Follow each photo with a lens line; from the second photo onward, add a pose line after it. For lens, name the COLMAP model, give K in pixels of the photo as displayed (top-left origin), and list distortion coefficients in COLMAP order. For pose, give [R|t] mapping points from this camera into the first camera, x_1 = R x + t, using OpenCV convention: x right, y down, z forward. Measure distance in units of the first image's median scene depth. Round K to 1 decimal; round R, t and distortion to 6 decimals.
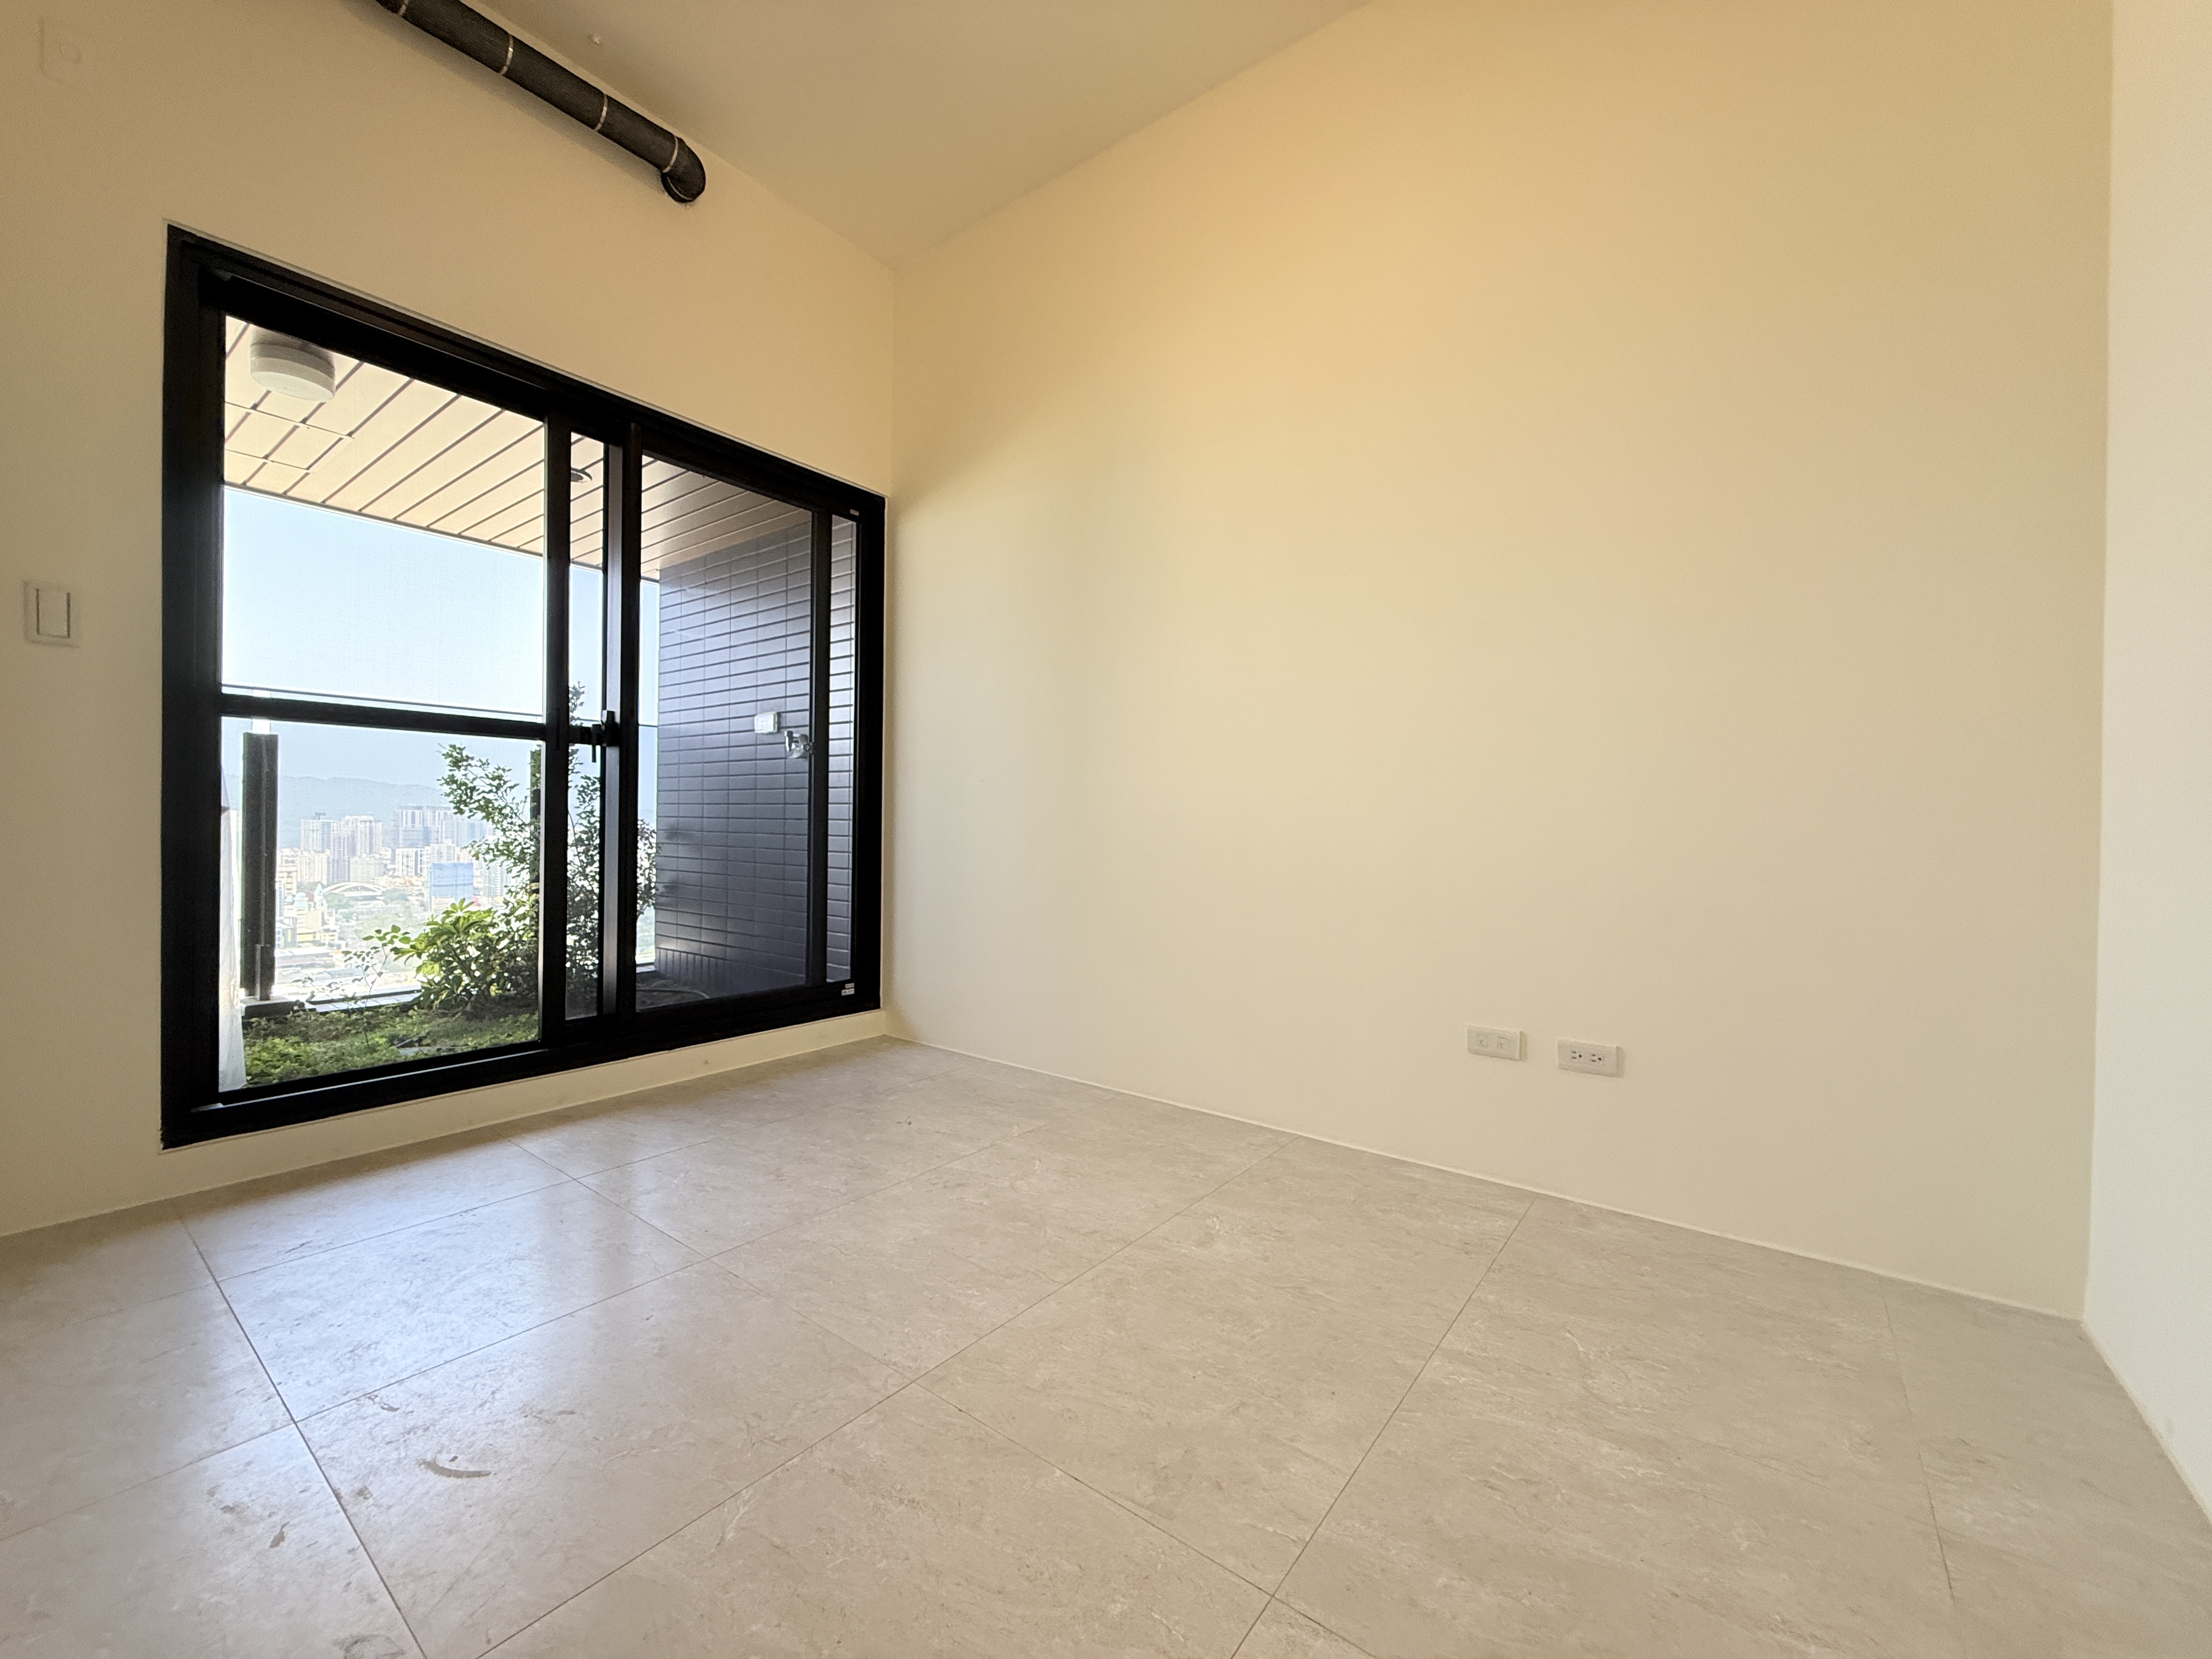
lens RADIAL K [[884.3, 0, 1101.5], [0, 884.3, 828.8], [0, 0, 1]] dist [-0.001077, 0.000587]
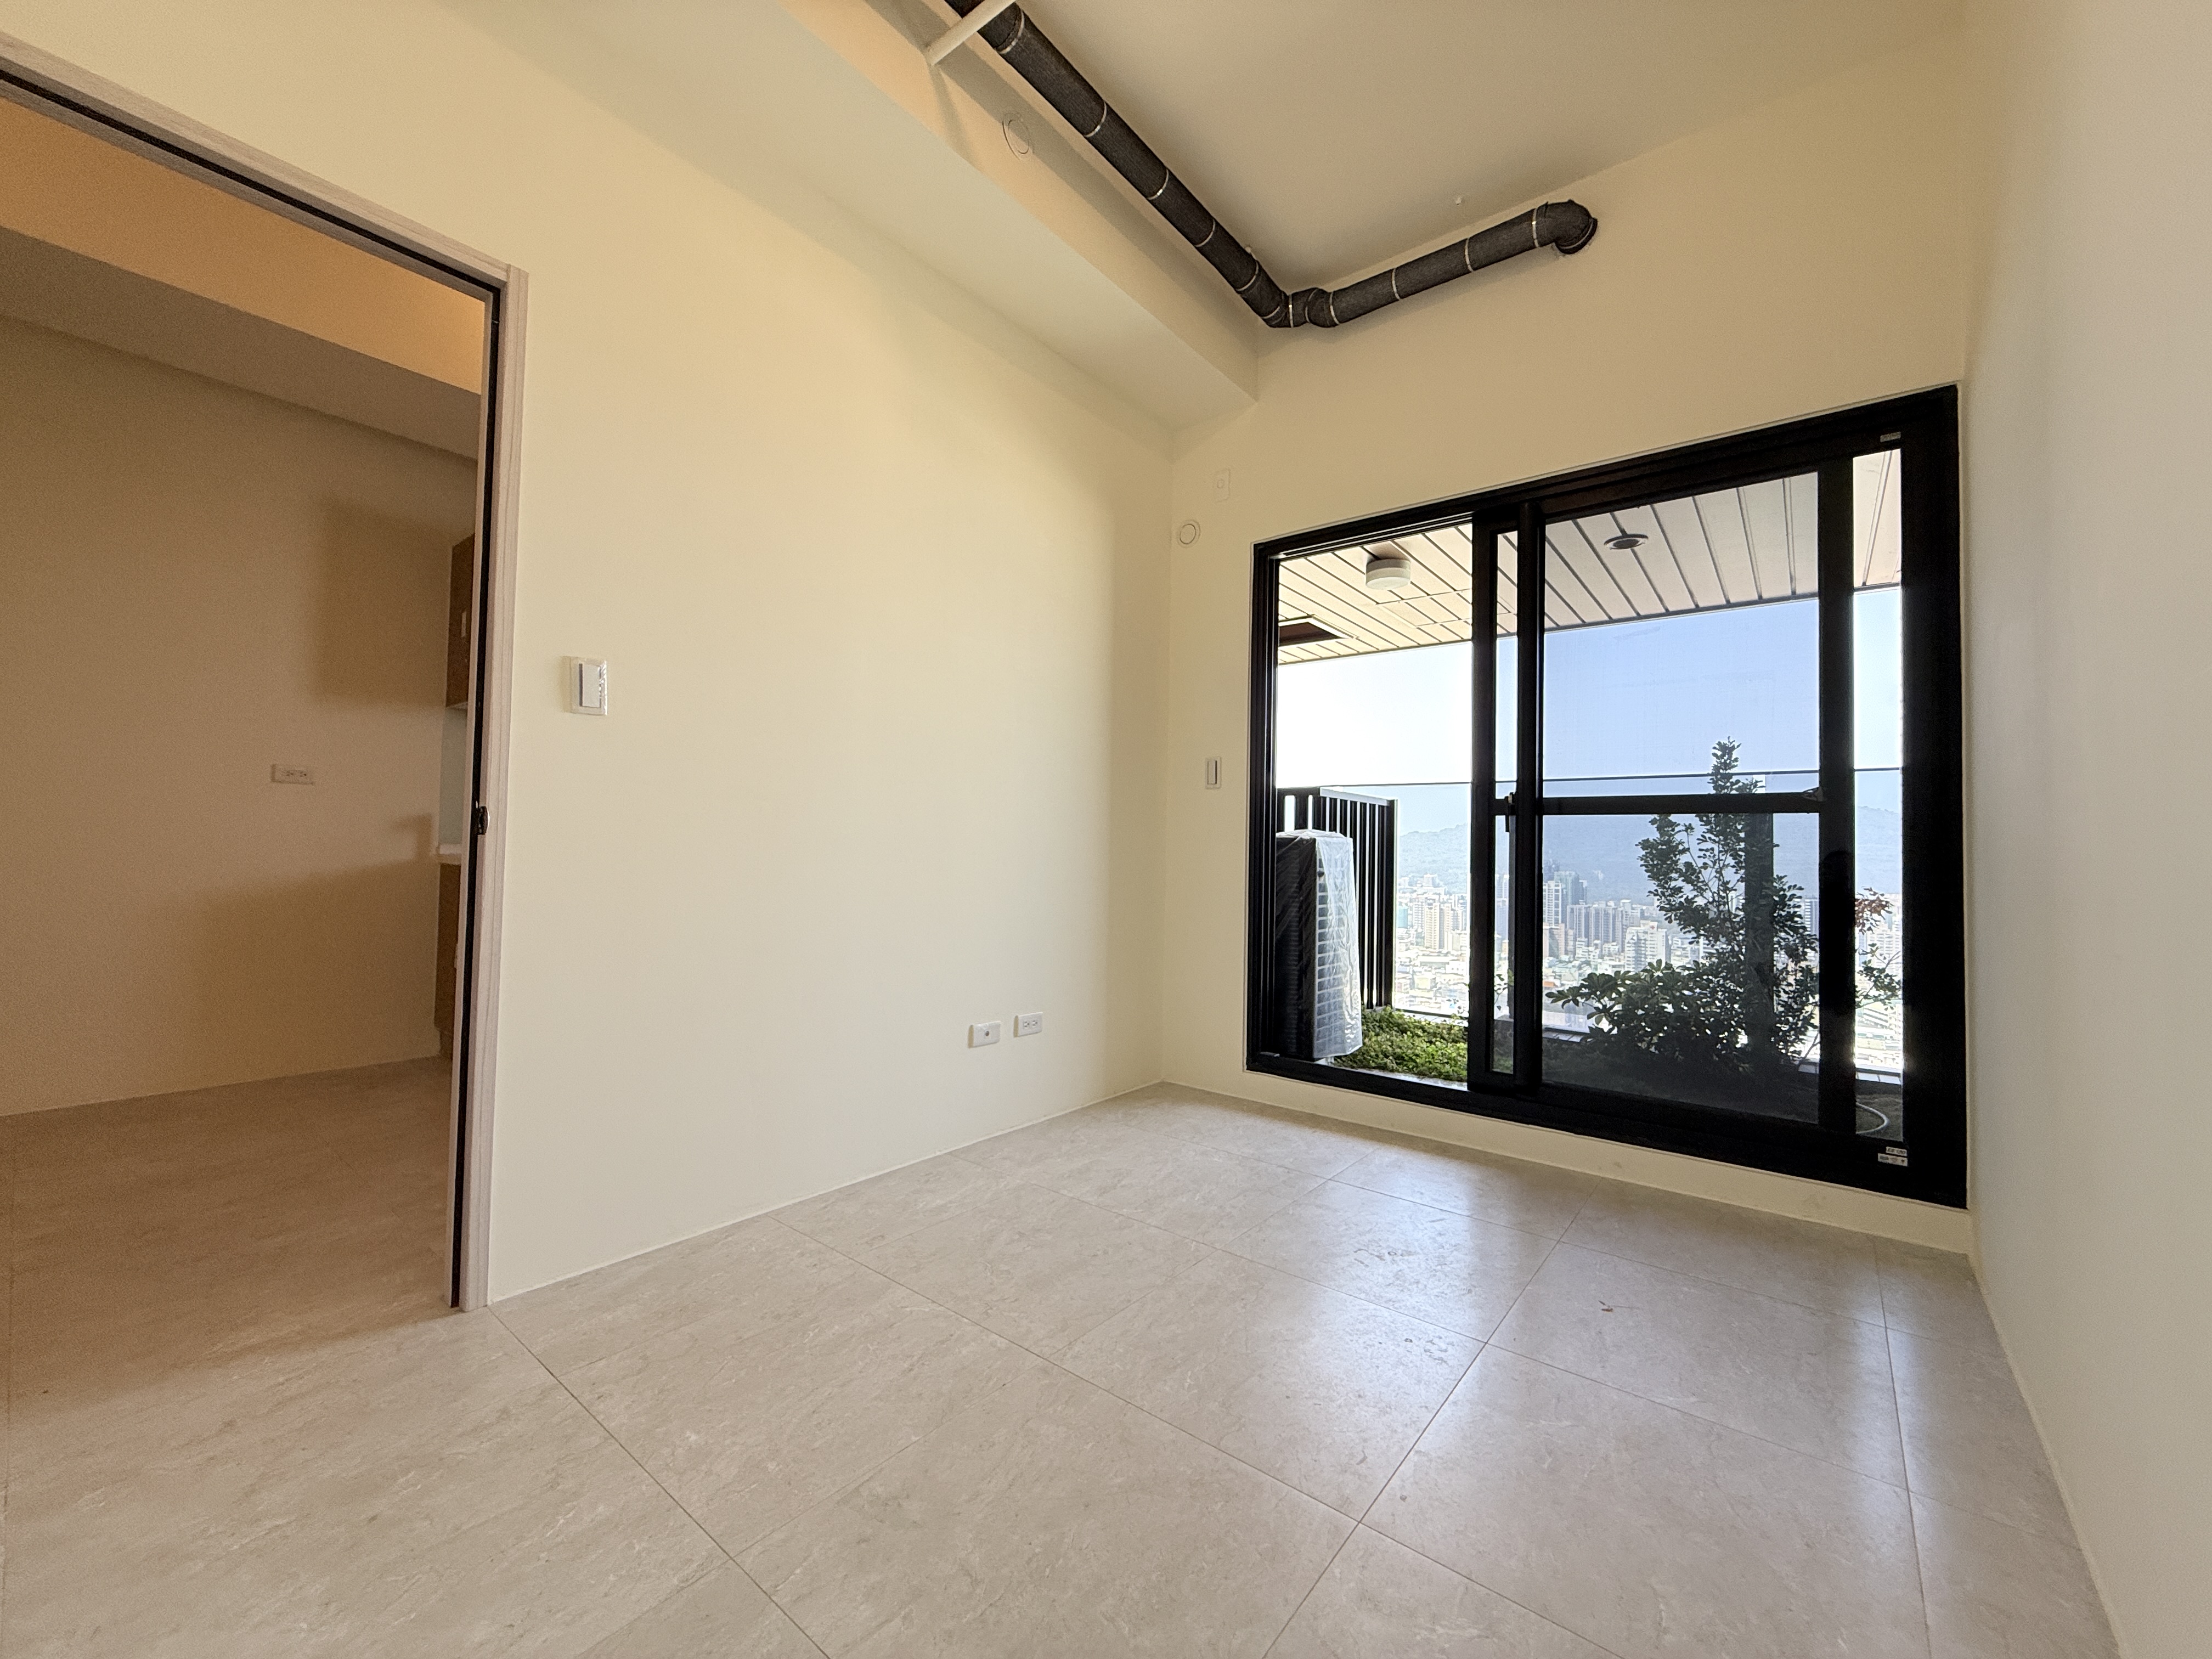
lens RADIAL K [[881.9, 0, 1101.0], [0, 881.9, 836.3], [0, 0, 1]] dist [-0.003582, -0.000205]
pose [[-0.033221, -0.032268, -0.998927, 0.515444], [-0.026112, 0.999166, -0.031407, -0.025436], [0.999107, 0.025041, -0.034036, 0.563919]]
